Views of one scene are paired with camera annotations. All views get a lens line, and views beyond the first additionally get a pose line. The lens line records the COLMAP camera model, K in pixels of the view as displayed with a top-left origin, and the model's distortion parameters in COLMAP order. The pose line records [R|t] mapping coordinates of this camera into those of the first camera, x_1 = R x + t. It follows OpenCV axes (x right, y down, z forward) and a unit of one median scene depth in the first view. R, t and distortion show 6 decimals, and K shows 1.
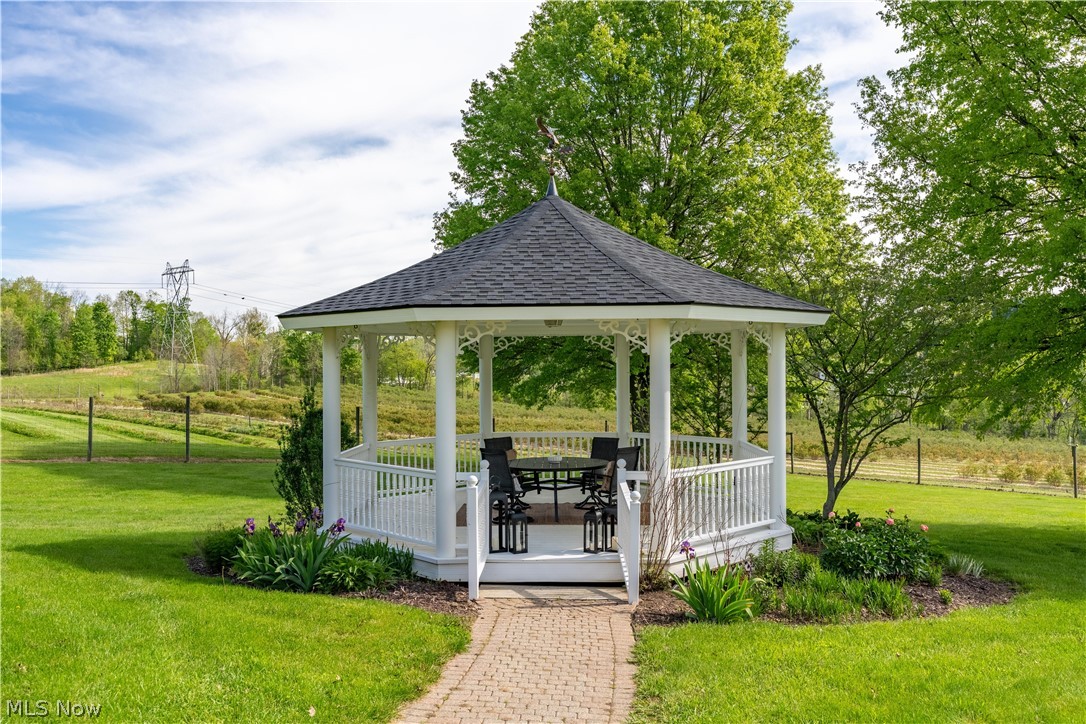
lens RADIAL K [[924.7, 0, 543.0], [0, 924.7, 362.0], [0, 0, 1]] dist [0.003259, -0.001931]
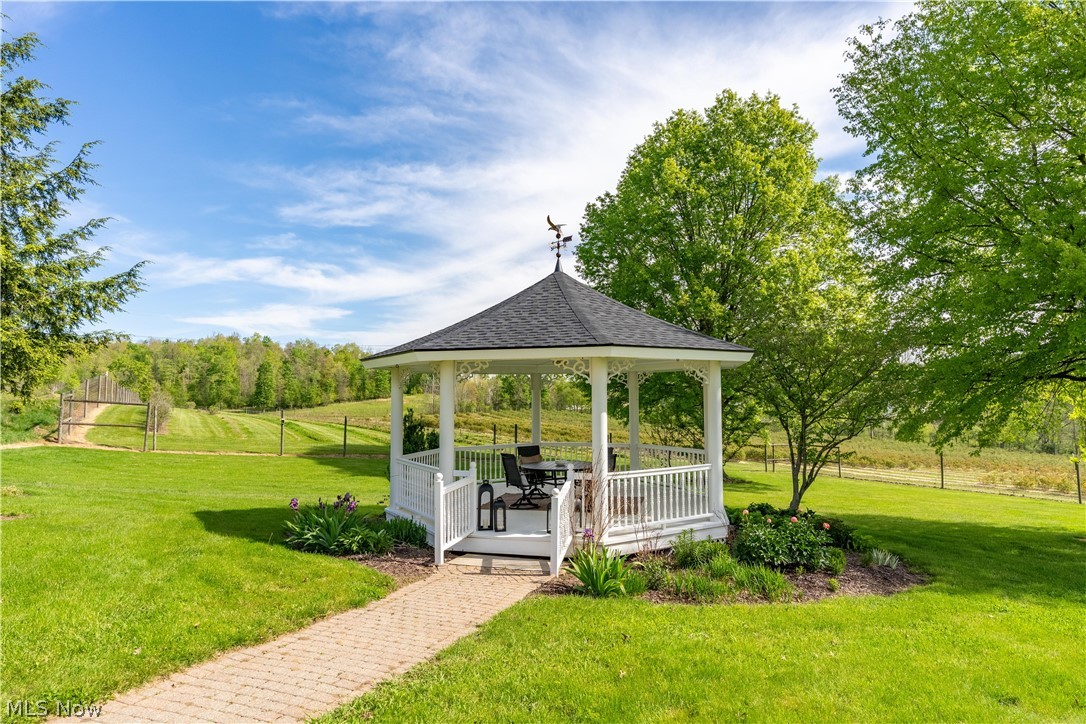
lens RADIAL K [[619.8, 0, 543.0], [0, 619.8, 362.0], [0, 0, 1]] dist [-0.001853, -0.000525]
pose [[0.976325, -0.011160, -0.216019, 0.066475], [-0.000372, 0.998580, -0.053267, 0.001942], [0.216307, 0.052086, 0.974935, 0.032109]]
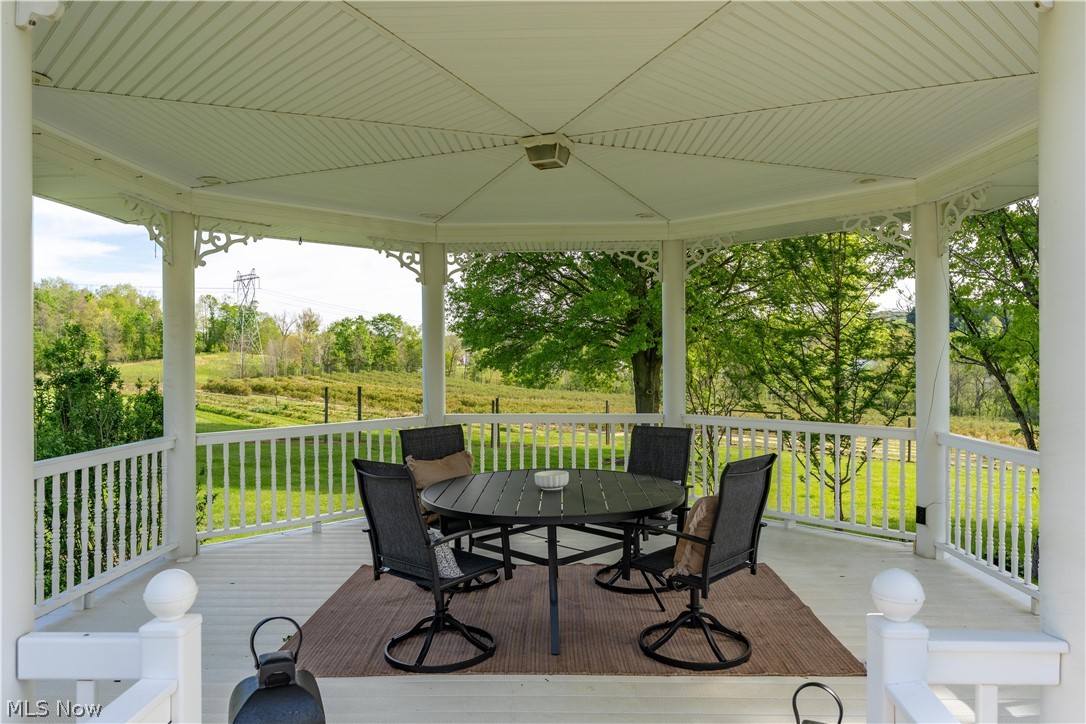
lens RADIAL K [[733.7, 0, 543.0], [0, 733.7, 362.0], [0, 0, 1]] dist [-0.000984, 0.000562]
pose [[0.999969, -0.000577, -0.007914, 0.003982], [0.000647, 0.999960, 0.008875, 0.017168], [0.007908, -0.008880, 0.999929, 0.236678]]
